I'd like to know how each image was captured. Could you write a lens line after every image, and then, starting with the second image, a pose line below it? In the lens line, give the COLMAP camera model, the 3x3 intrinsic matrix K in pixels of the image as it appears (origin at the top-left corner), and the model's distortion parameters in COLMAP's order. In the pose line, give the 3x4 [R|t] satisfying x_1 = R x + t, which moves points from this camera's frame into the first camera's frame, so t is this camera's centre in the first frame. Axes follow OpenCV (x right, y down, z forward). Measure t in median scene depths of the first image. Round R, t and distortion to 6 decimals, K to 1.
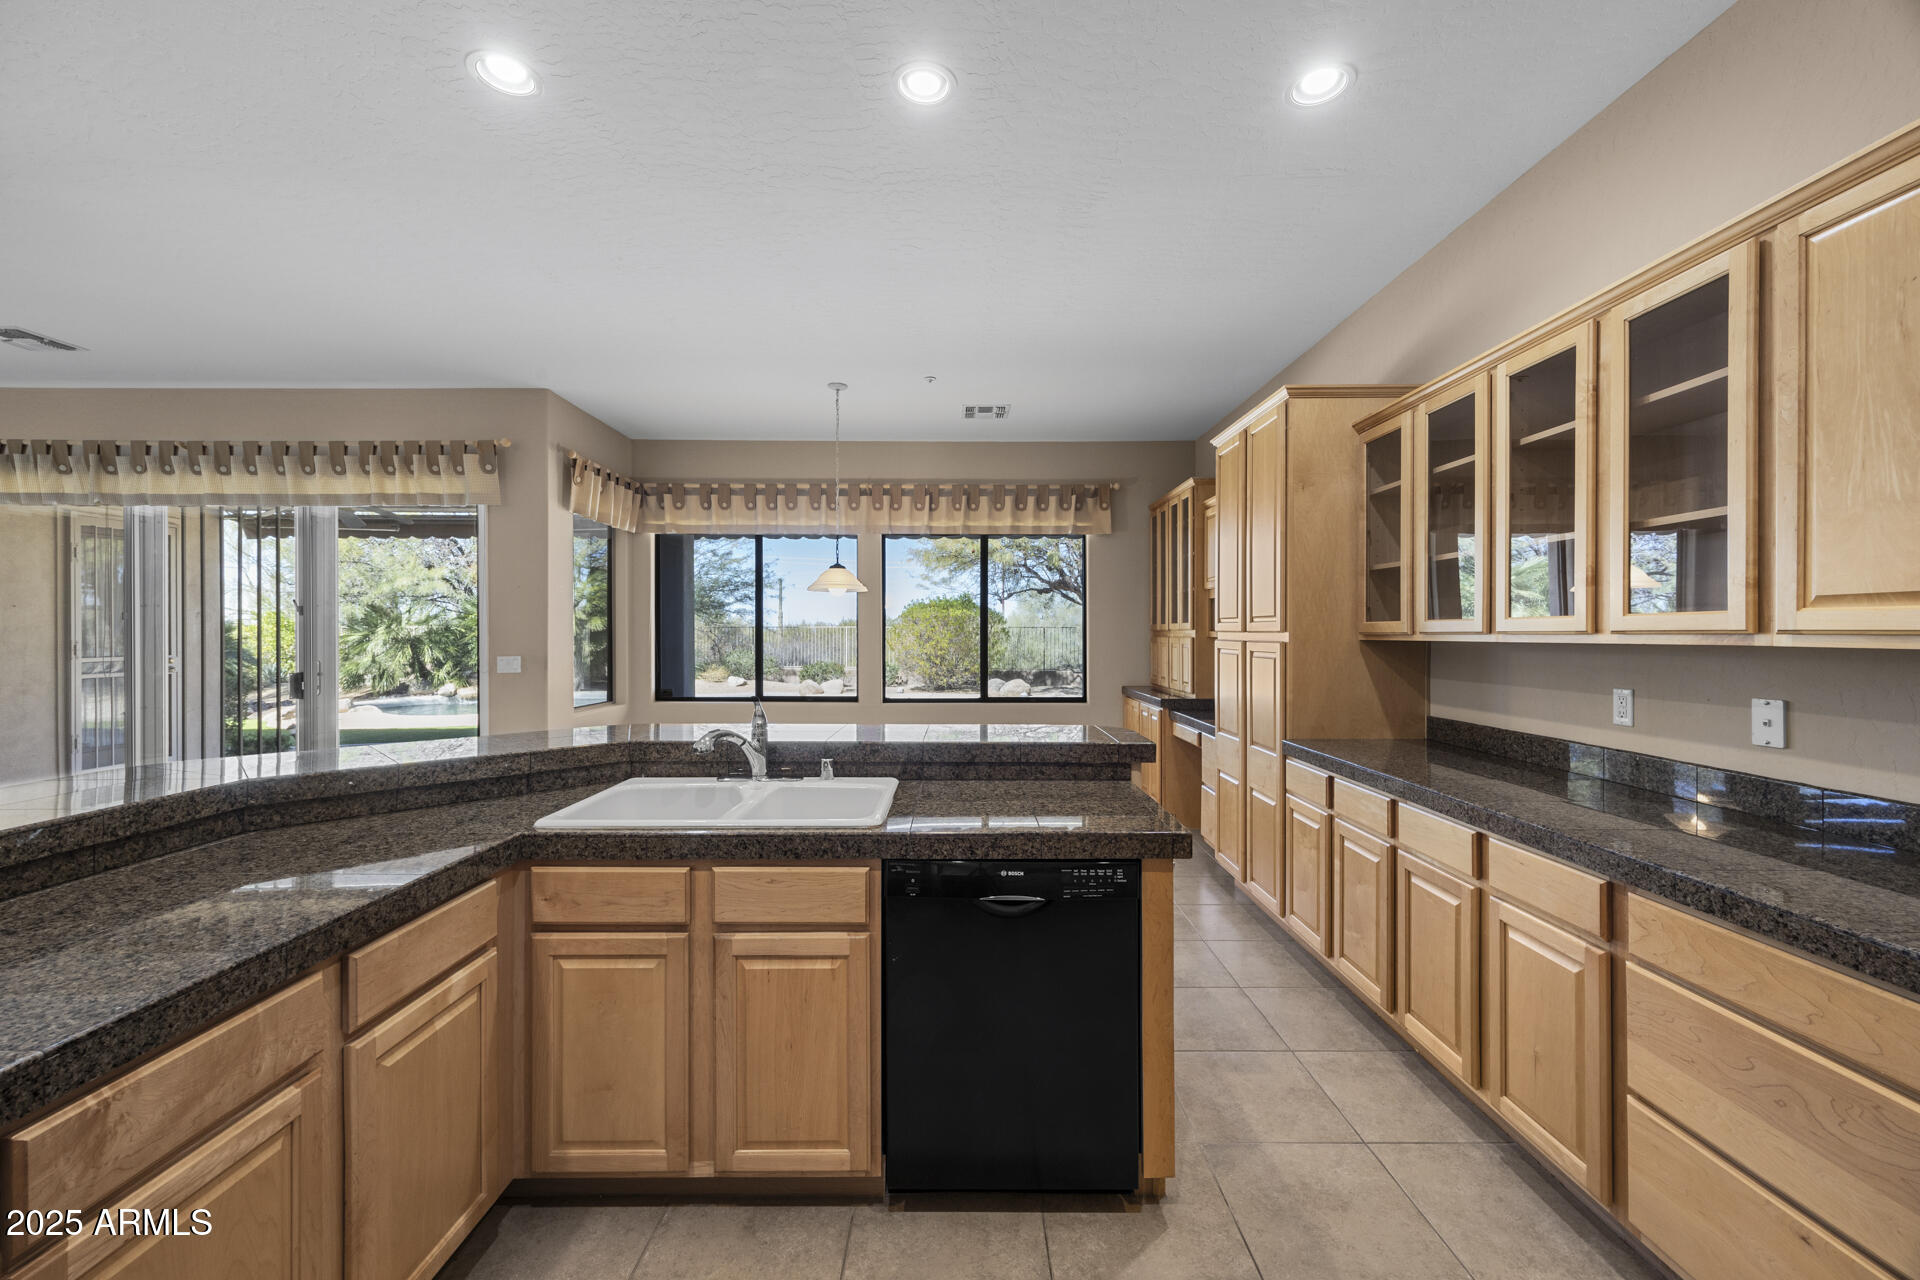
lens RADIAL K [[759.3, 0, 962.1], [0, 759.3, 636.4], [0, 0, 1]] dist [0.005866, -0.001938]
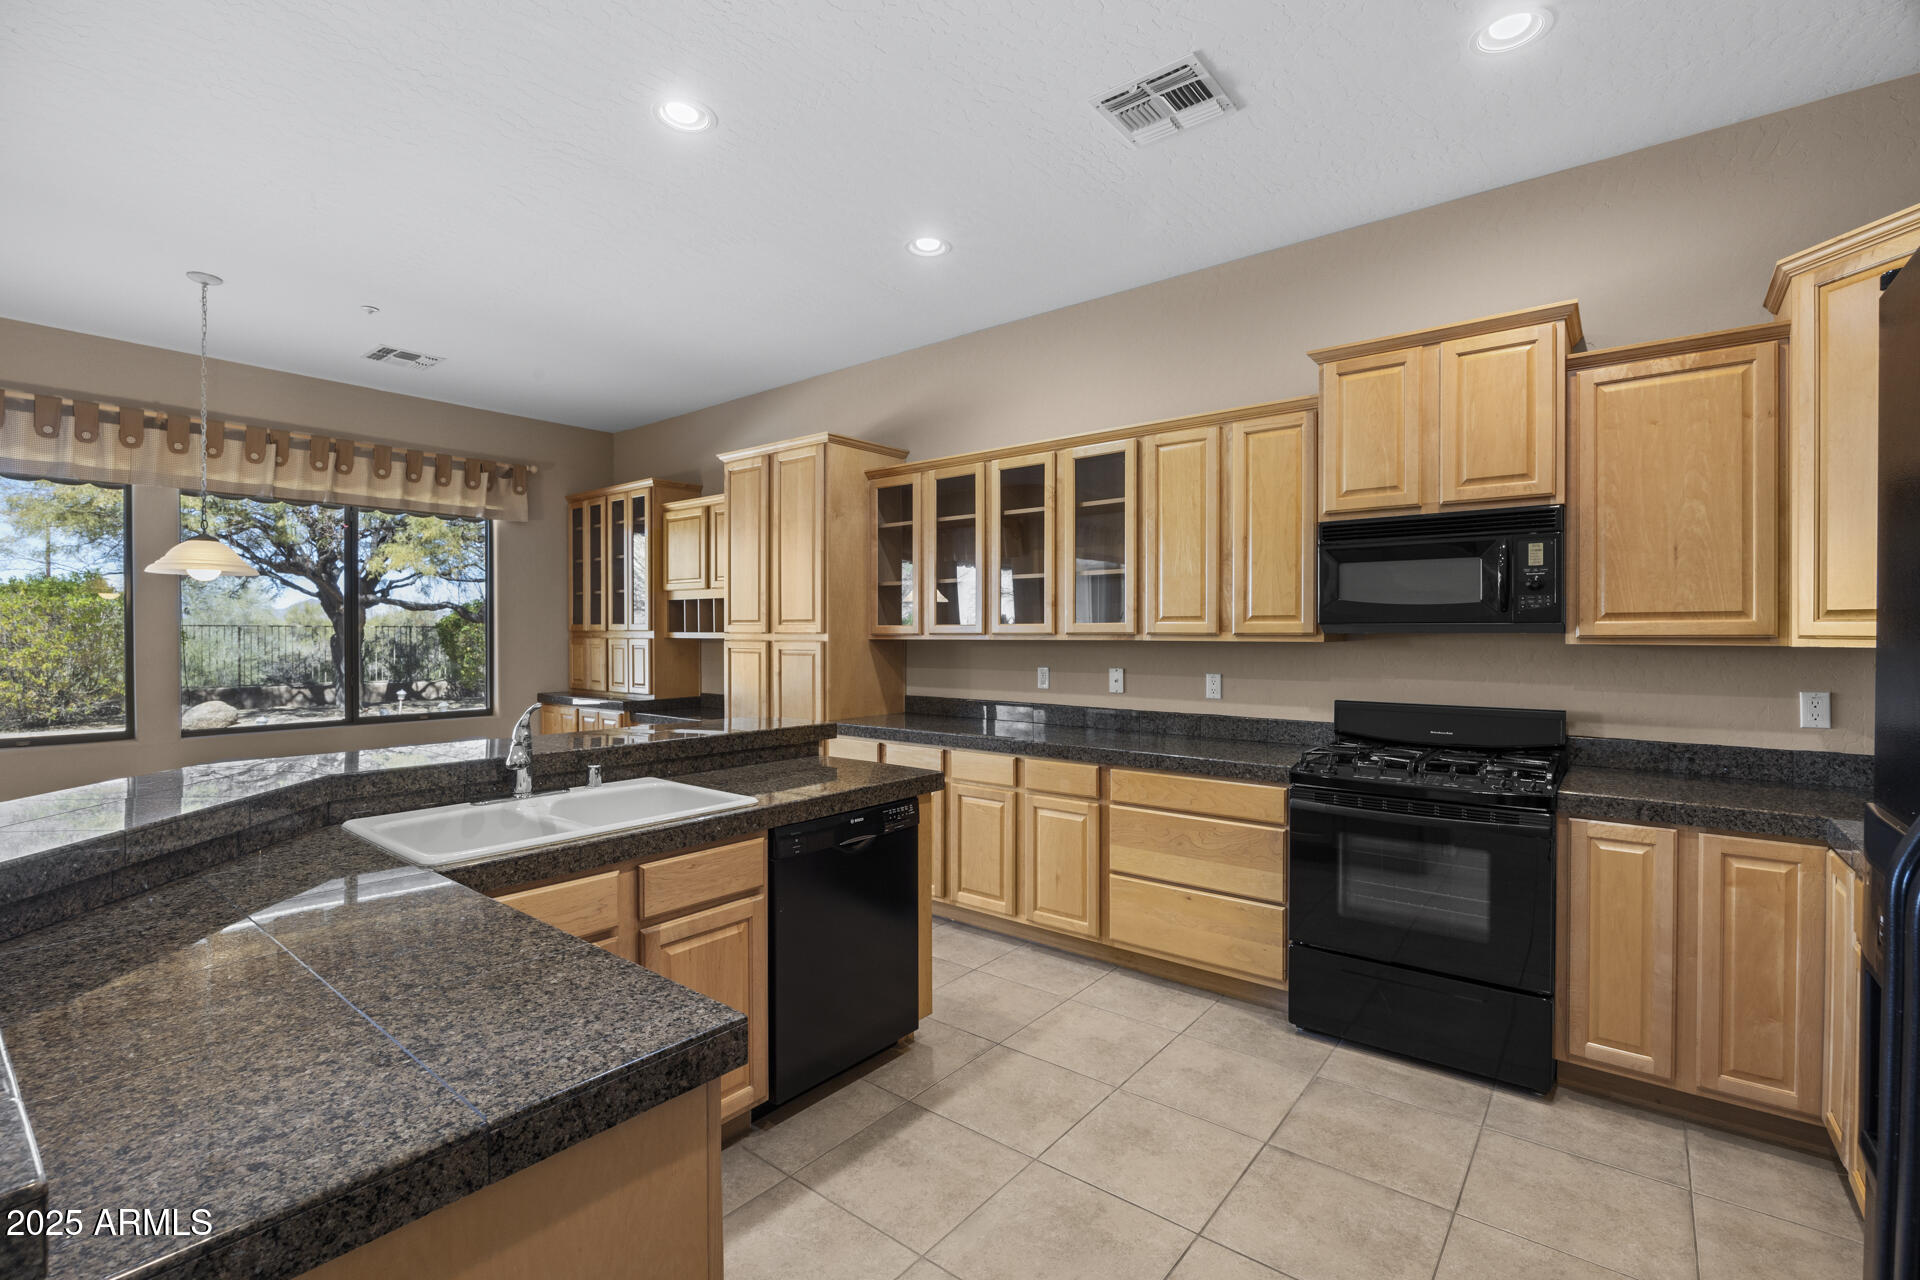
lens RADIAL K [[858.5, 0, 957.9], [0, 858.5, 639.2], [0, 0, 1]] dist [-0.012188, 0.000677]
pose [[0.627572, -0.006234, 0.778533, -0.558242], [0.004446, 0.999980, 0.004423, -0.001351], [-0.778546, 0.000686, 0.627588, -0.030343]]
